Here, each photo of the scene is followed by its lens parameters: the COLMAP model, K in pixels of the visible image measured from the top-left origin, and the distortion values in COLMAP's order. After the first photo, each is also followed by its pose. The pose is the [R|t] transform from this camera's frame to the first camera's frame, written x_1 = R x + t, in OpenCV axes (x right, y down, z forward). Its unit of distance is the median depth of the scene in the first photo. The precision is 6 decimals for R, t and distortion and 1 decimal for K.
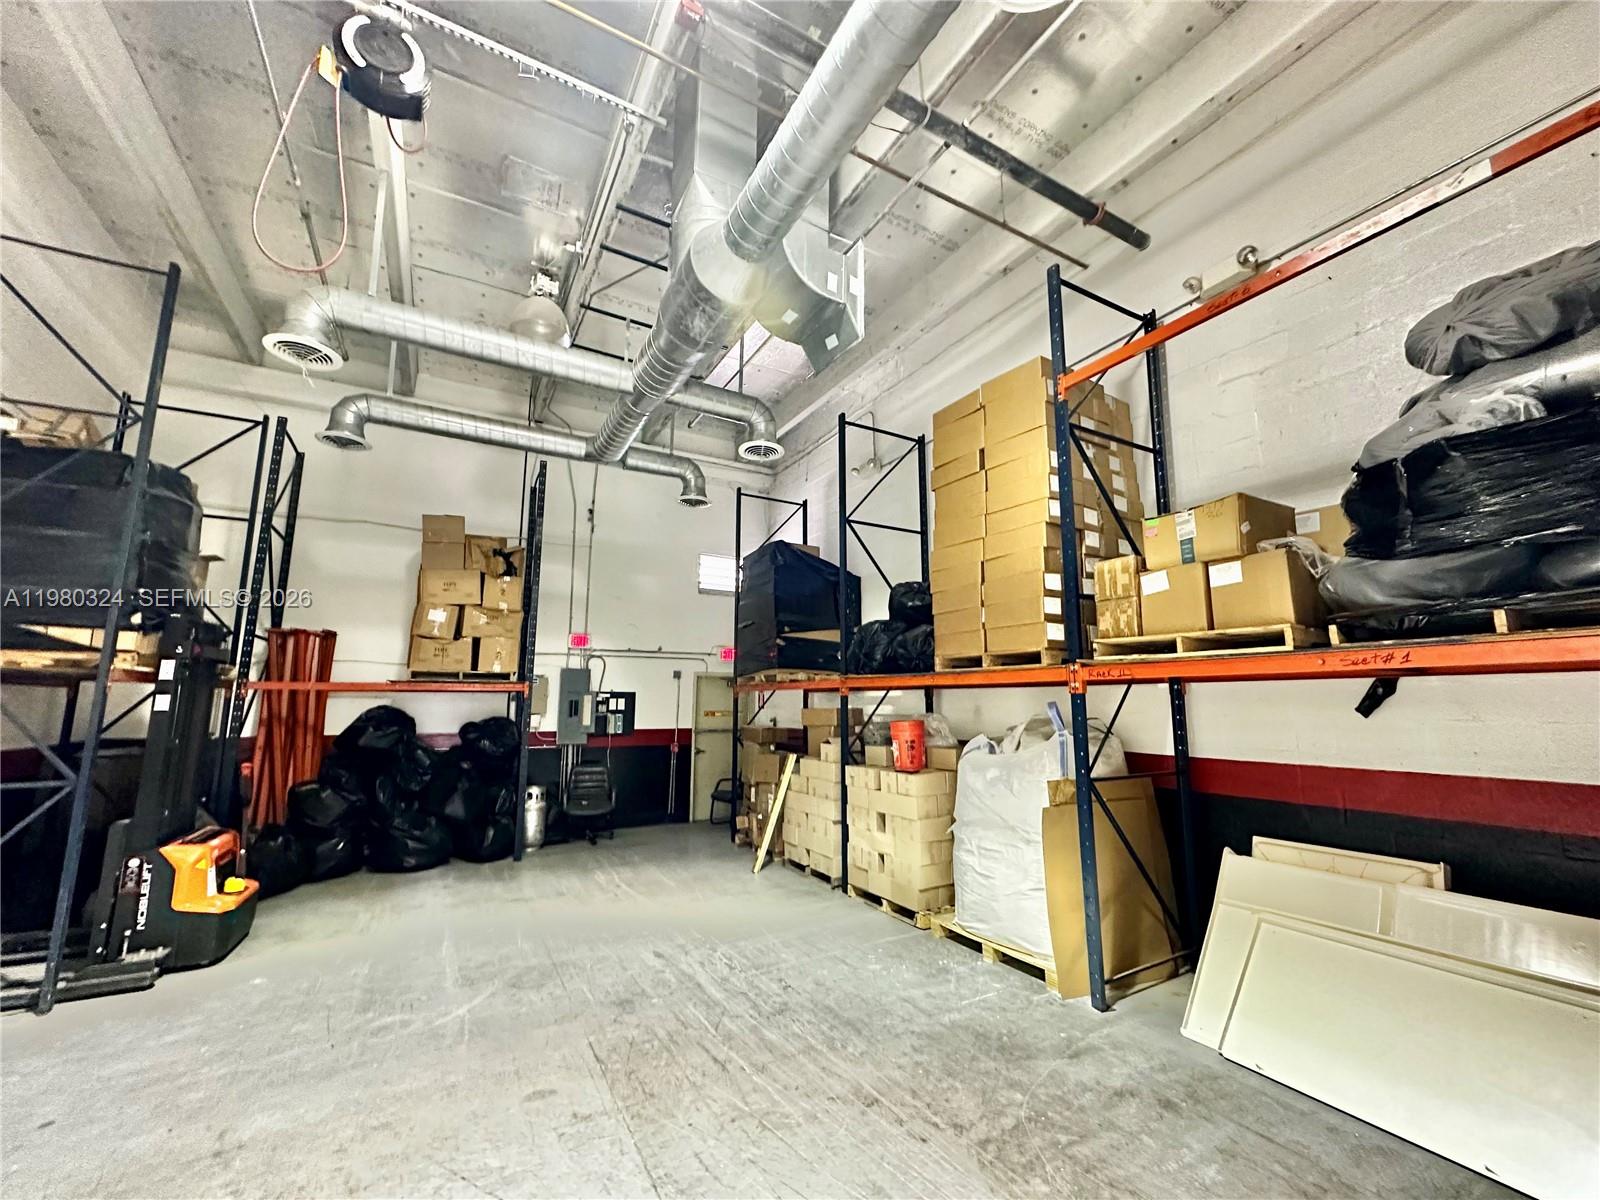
lens RADIAL K [[635.2, 0, 799.4], [0, 635.2, 600.1], [0, 0, 1]] dist [-0.003577, 0.001280]
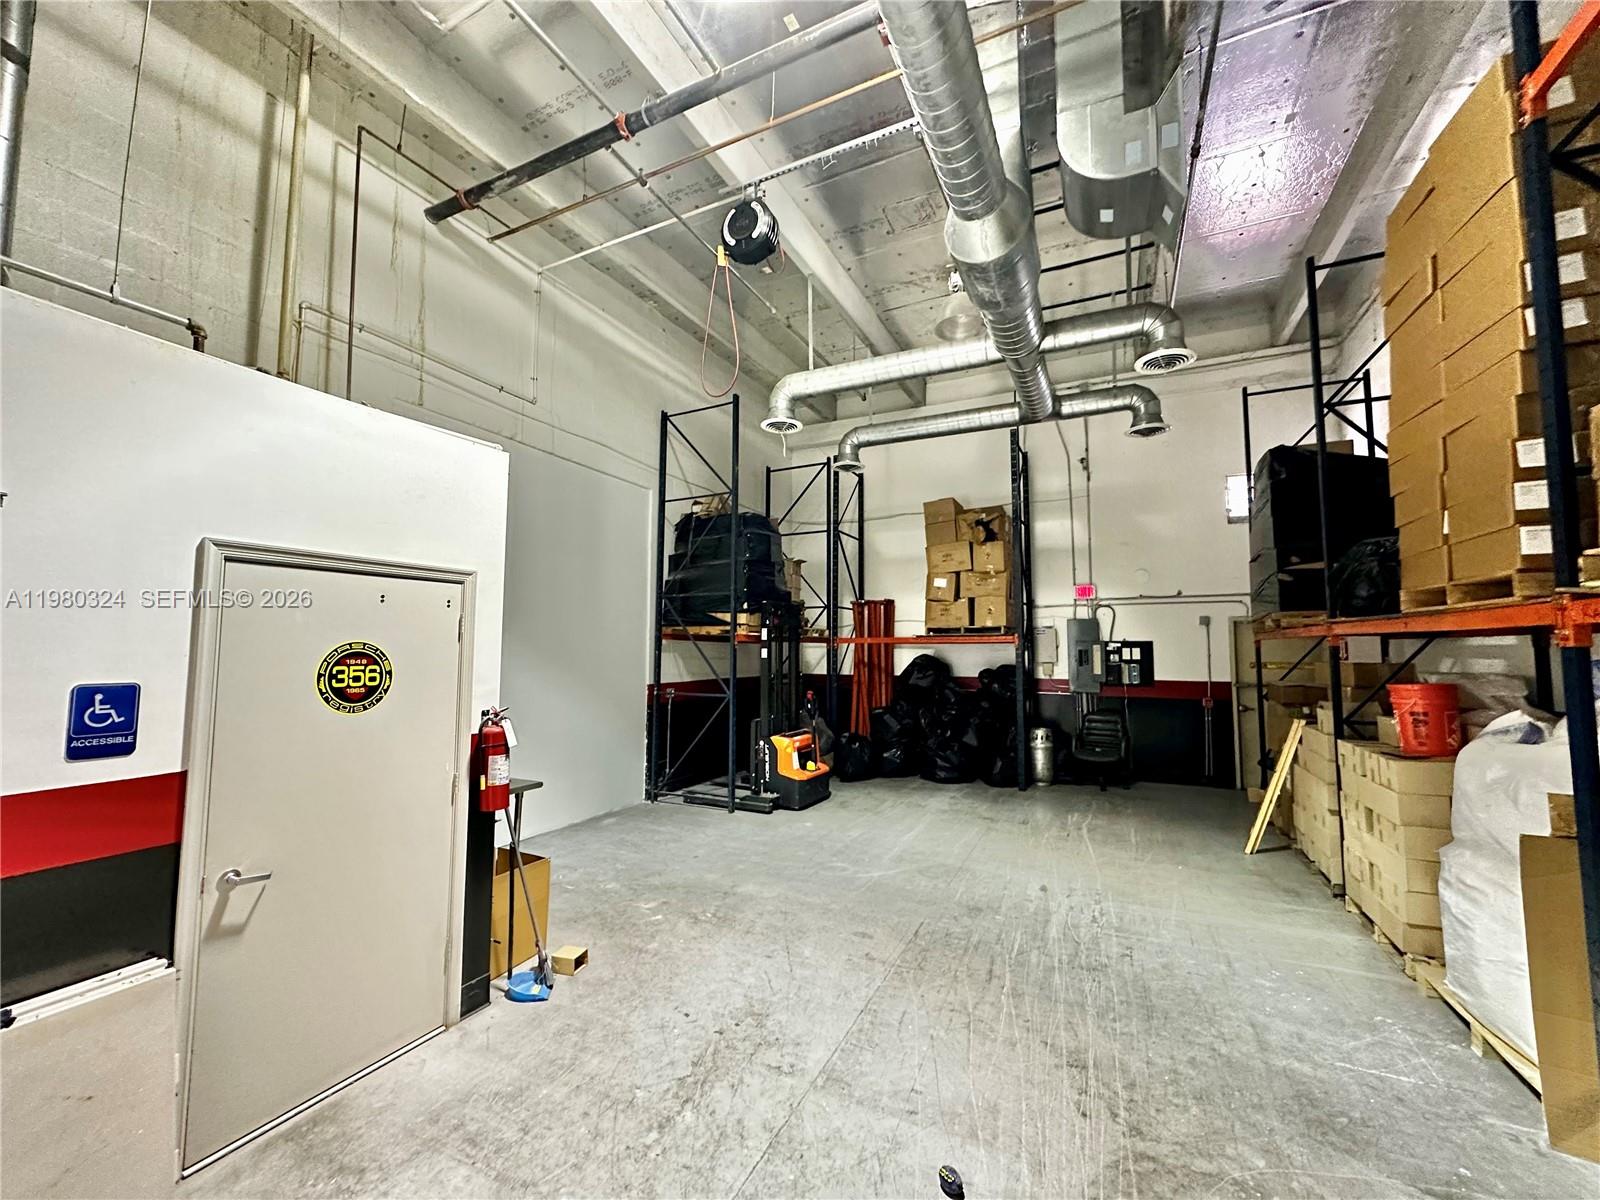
lens RADIAL K [[635.2, 0, 802.2], [0, 635.2, 600.2], [0, 0, 1]] dist [-0.003577, 0.001280]
pose [[0.570092, -0.062487, -0.819201, 0.462814], [0.131254, 0.991224, 0.015733, 0.006498], [0.811029, -0.116493, 0.573290, 0.115635]]
